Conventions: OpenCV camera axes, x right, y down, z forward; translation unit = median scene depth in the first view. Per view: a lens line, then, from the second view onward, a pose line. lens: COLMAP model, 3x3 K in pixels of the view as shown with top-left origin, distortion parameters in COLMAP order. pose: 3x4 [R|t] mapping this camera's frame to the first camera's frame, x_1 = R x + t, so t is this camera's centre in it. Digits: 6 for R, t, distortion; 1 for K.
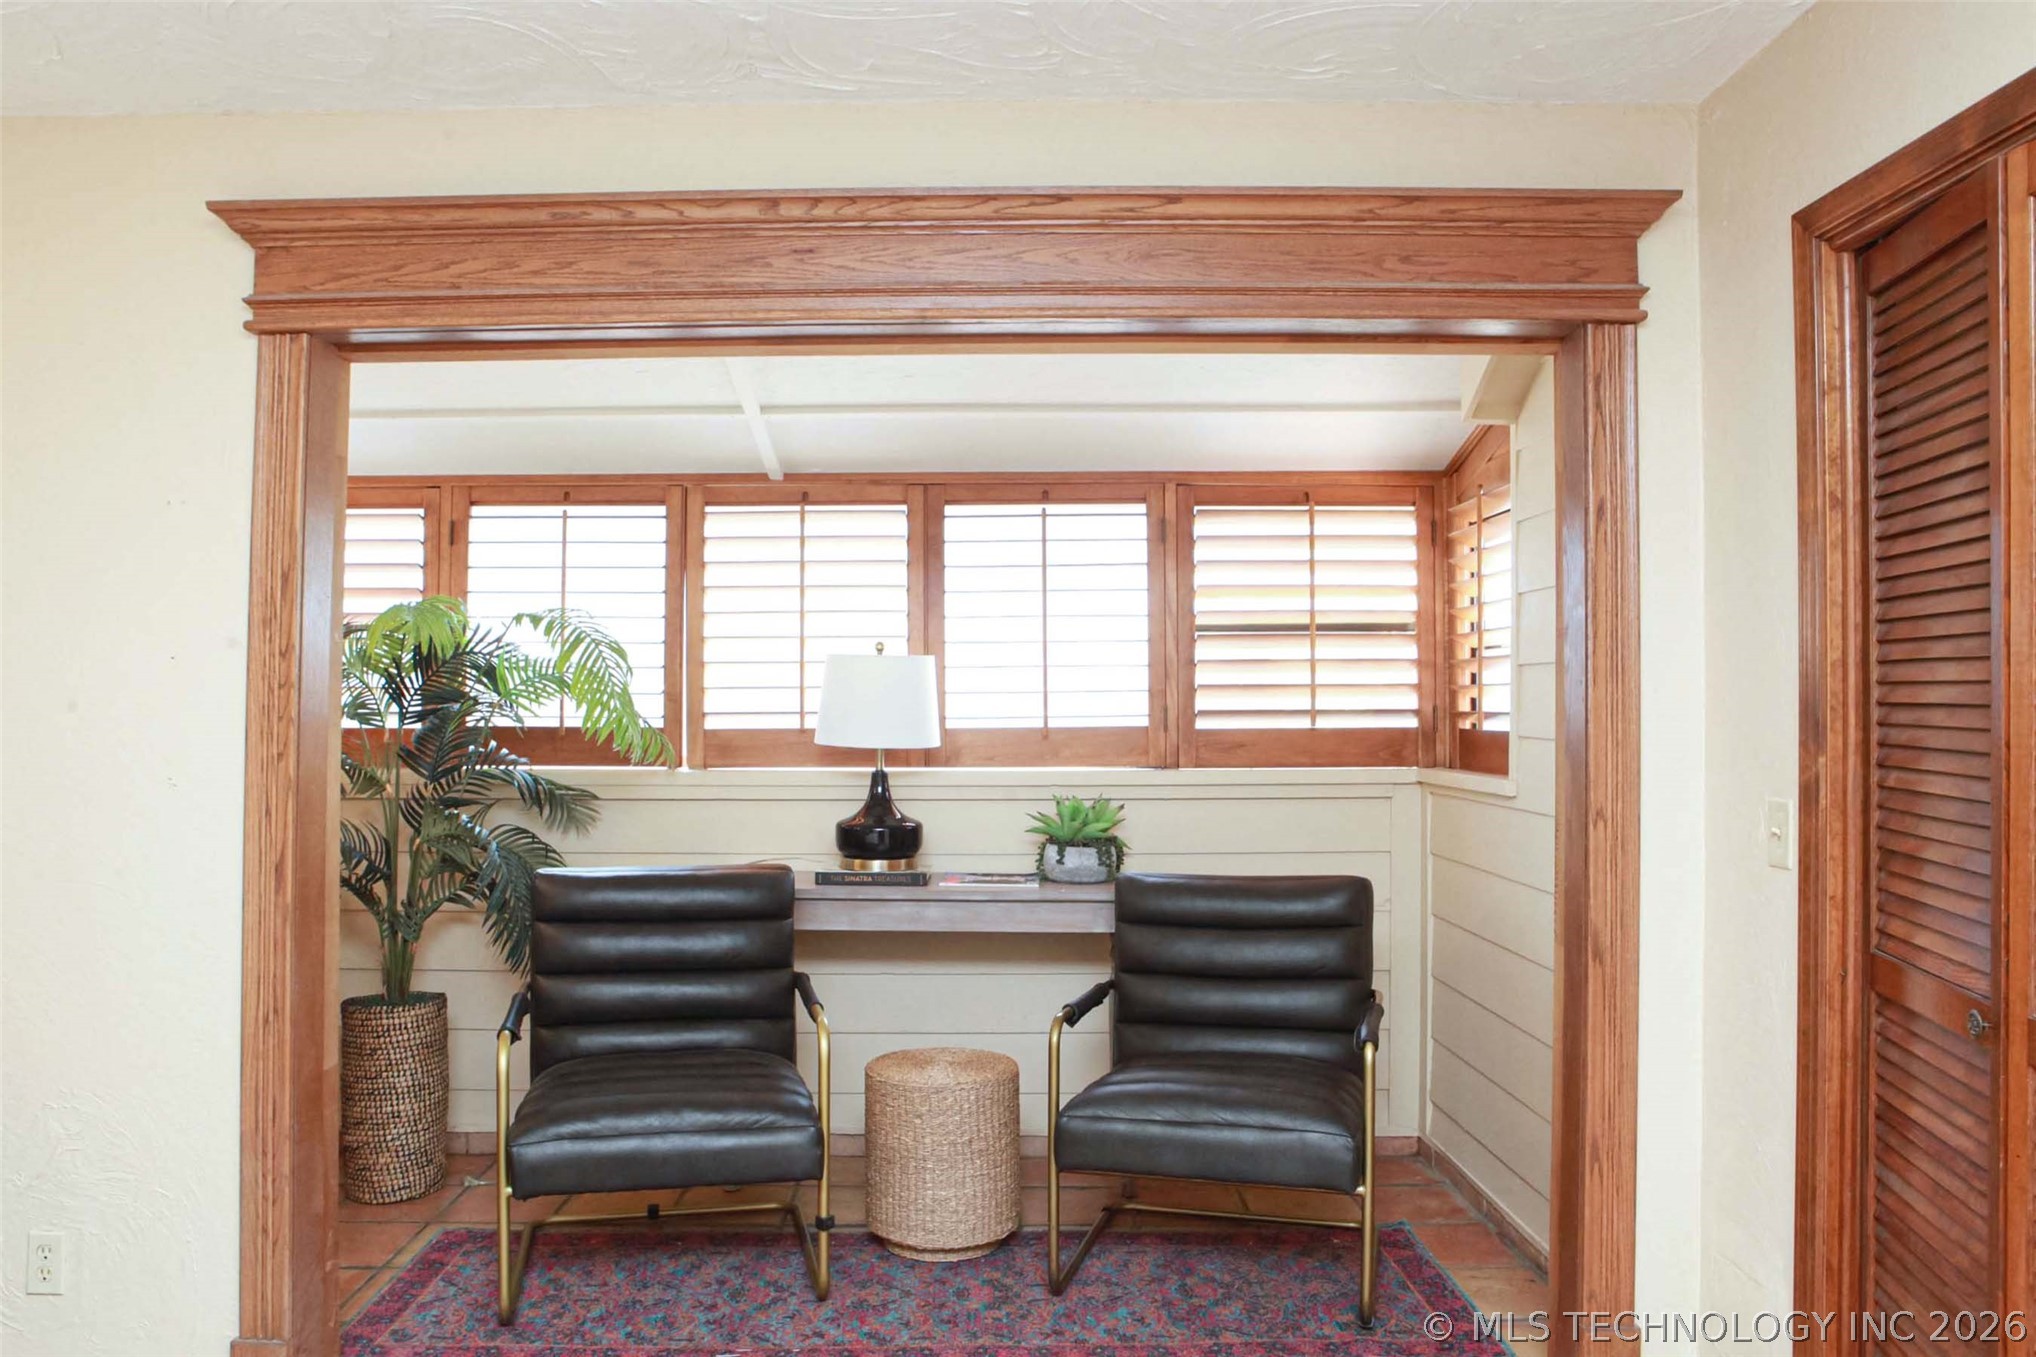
lens RADIAL K [[1463.6, 0, 1018.0], [0, 1463.6, 678.5], [0, 0, 1]] dist [-0.116665, 0.094917]
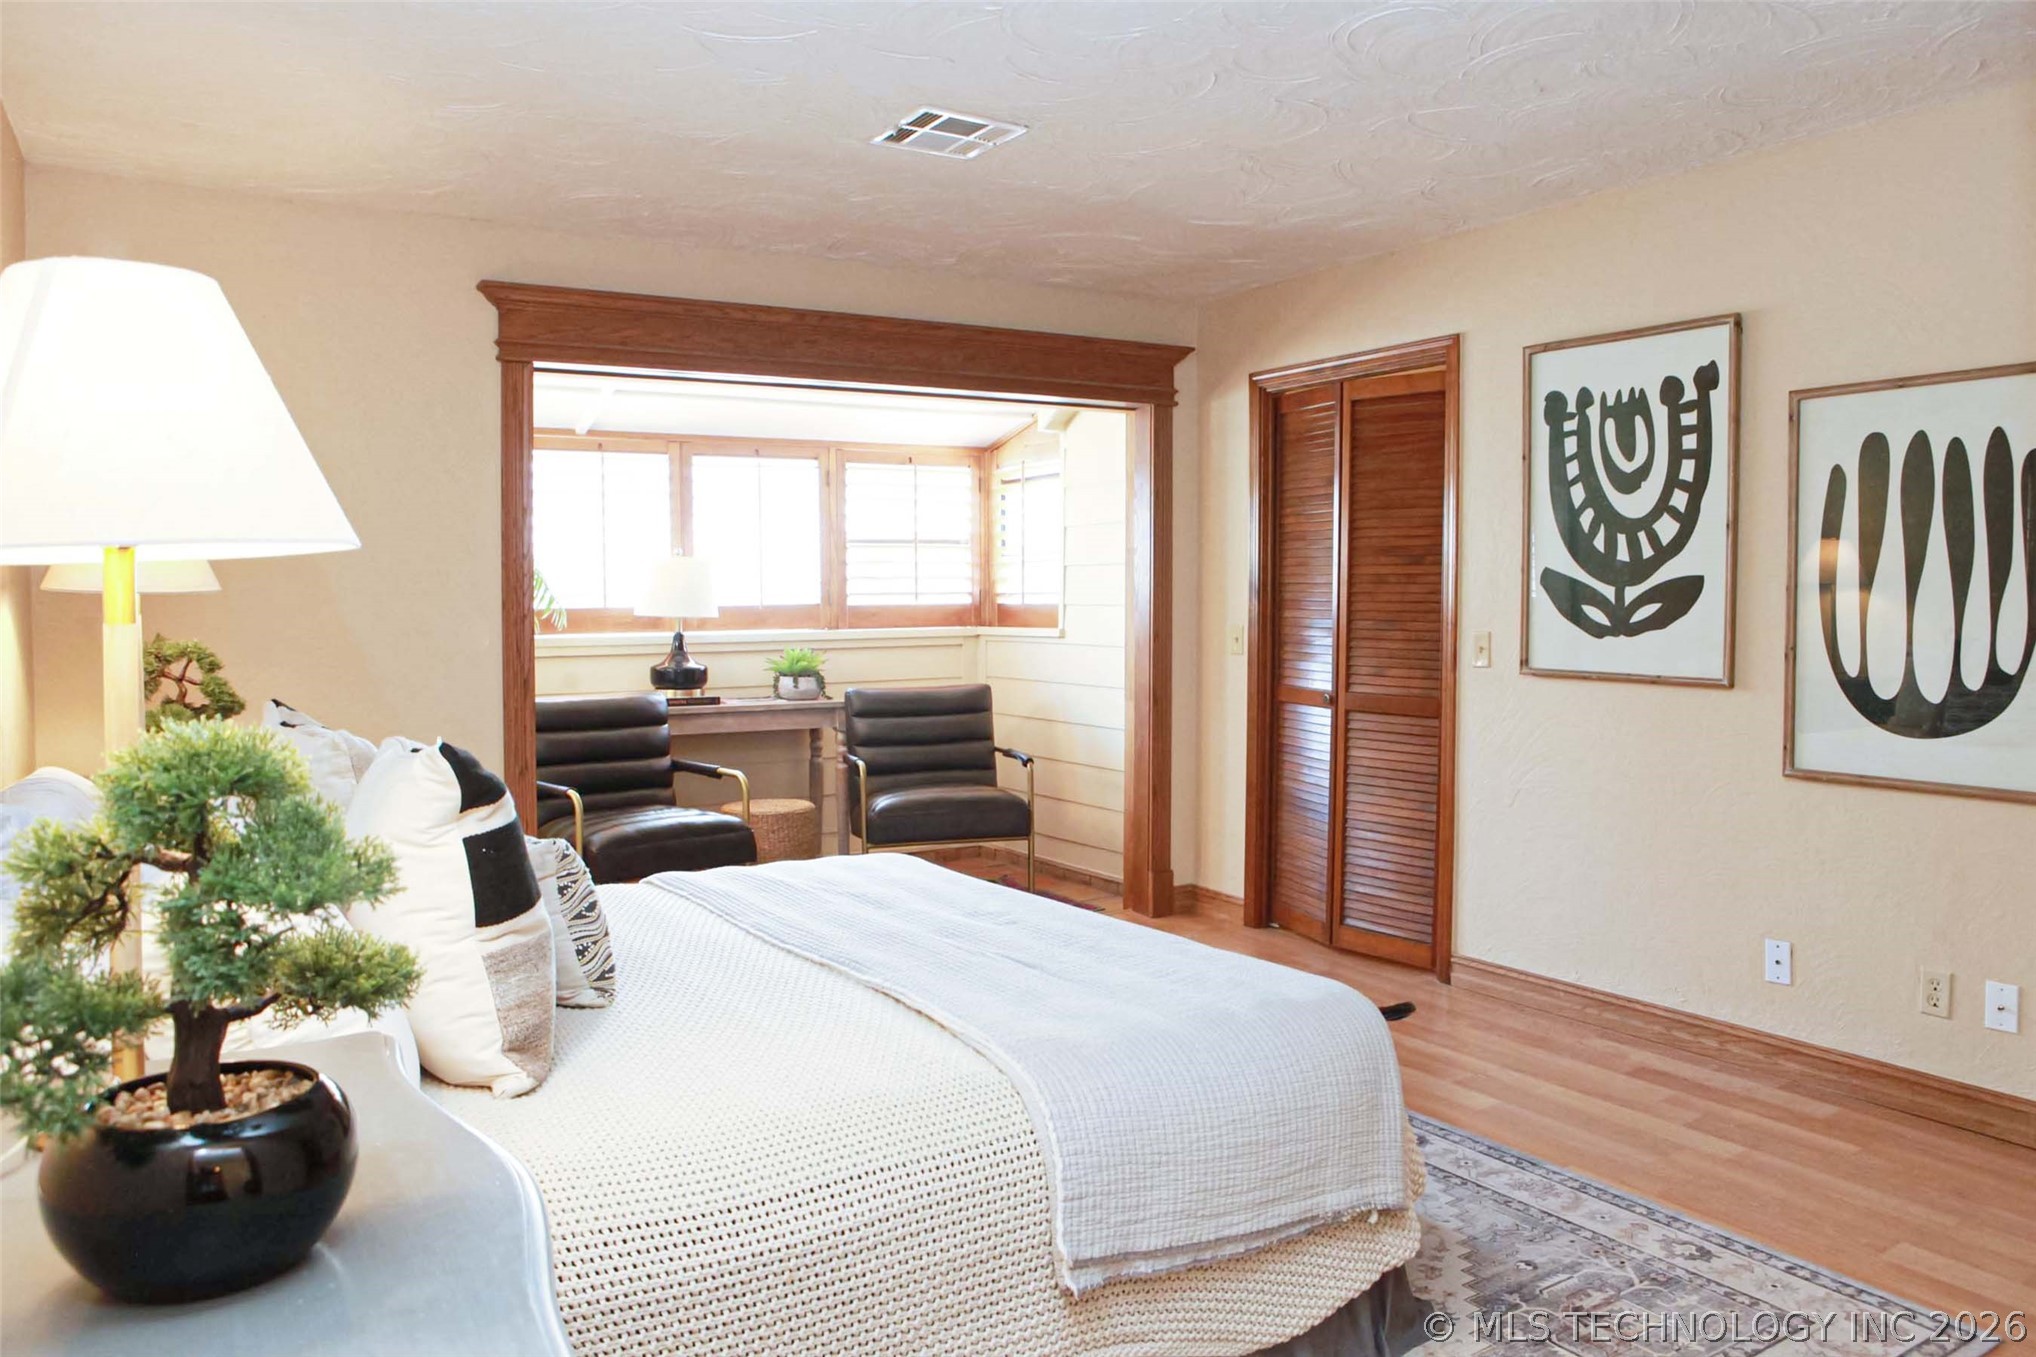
lens RADIAL K [[1434.0, 0, 1010.9], [0, 1434.0, 671.8], [0, 0, 1]] dist [-0.110371, 0.083939]
pose [[0.860979, -0.031322, 0.507675, -0.522680], [-0.005636, 0.997453, 0.071098, -0.004384], [-0.508609, -0.064075, 0.858610, -0.428694]]
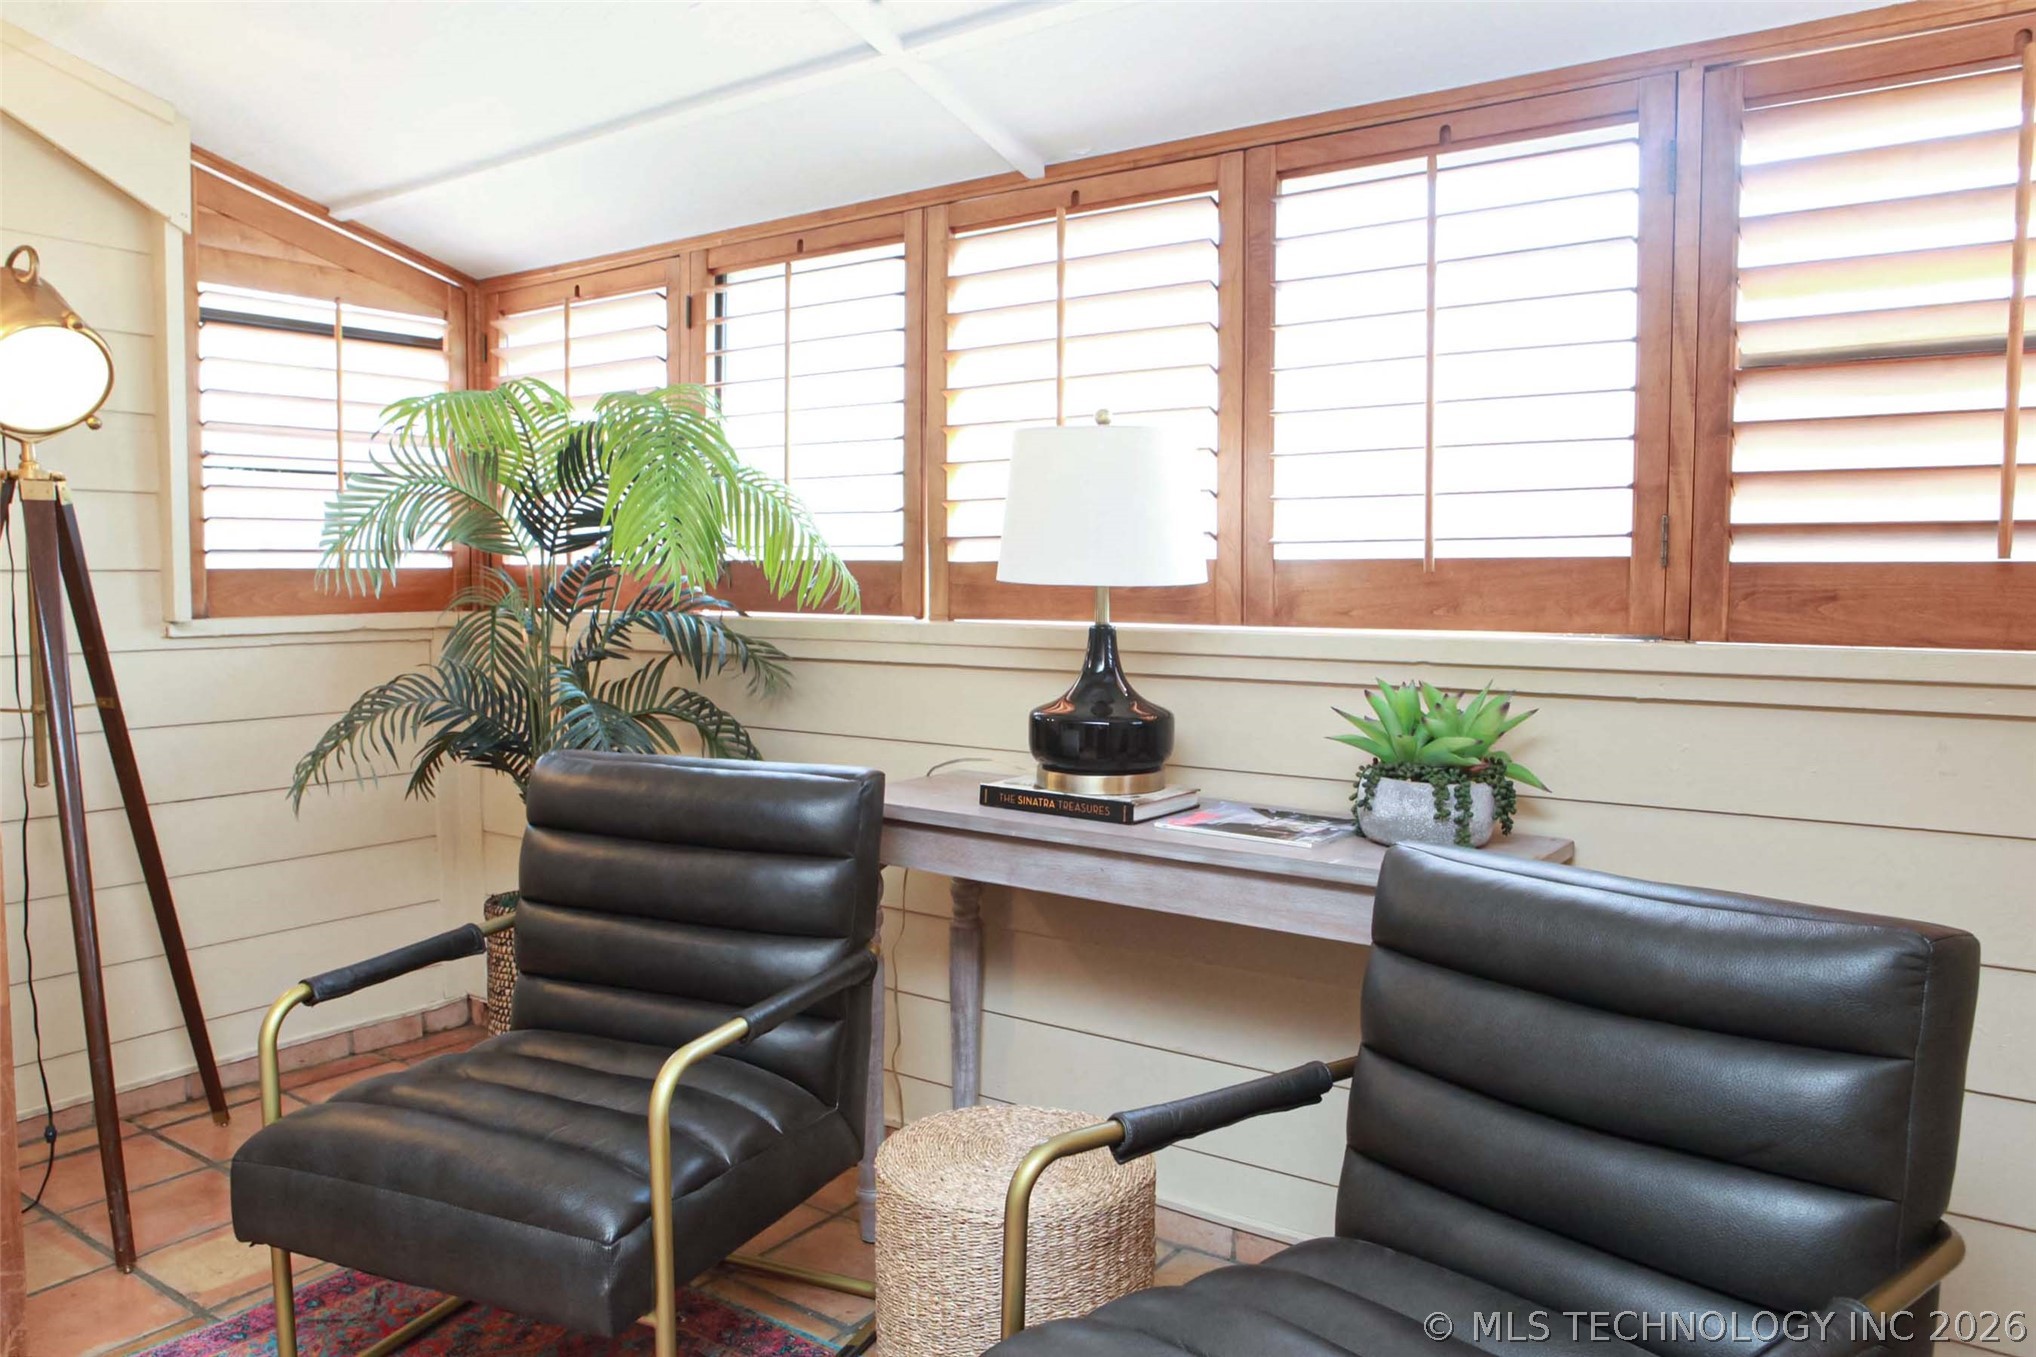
lens RADIAL K [[1434.0, 0, 1010.9], [0, 1434.0, 671.8], [0, 0, 1]] dist [-0.110371, 0.083939]
pose [[0.804694, 0.044119, -0.592049, 0.212923], [0.009964, 0.996091, 0.087771, 0.027590], [0.593607, -0.076528, 0.801108, 0.475348]]
